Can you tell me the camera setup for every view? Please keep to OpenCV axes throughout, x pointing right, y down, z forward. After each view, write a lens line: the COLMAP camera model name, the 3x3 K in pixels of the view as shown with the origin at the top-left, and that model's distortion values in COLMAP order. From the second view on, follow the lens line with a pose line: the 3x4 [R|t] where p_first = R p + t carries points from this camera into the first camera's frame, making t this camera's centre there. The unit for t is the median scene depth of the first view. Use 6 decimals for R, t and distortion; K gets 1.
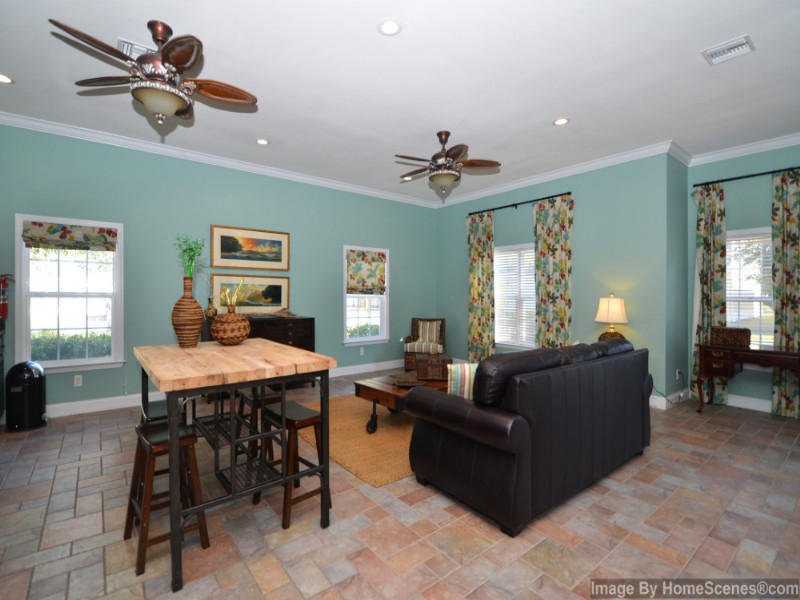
lens RADIAL K [[381.6, 0, 398.8], [0, 381.6, 297.1], [0, 0, 1]] dist [-0.001984, -0.000474]
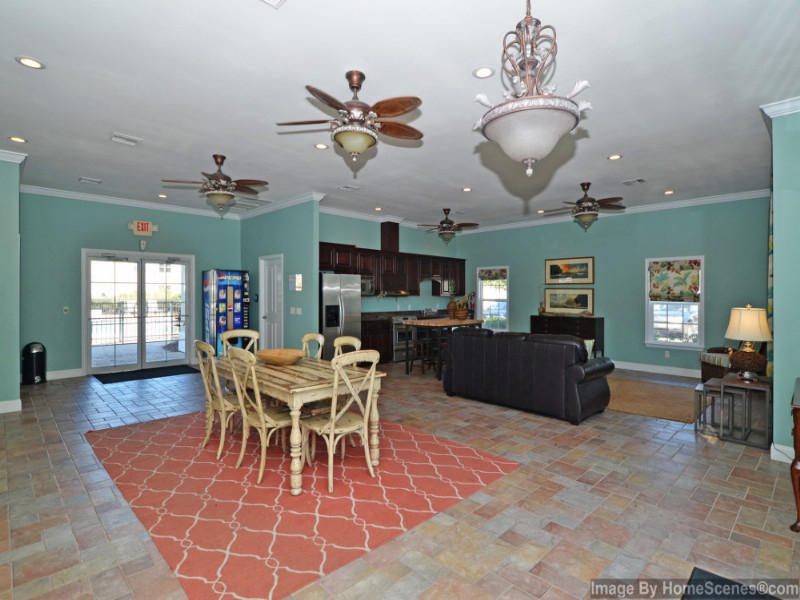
lens RADIAL K [[417.8, 0, 399.2], [0, 417.8, 298.9], [0, 0, 1]] dist [-0.000174, 0.000013]
pose [[0.106660, 0.006360, -0.994275, 1.163382], [-0.009426, 0.999941, 0.005385, -0.015873], [0.994251, 0.008797, 0.106714, 0.138655]]
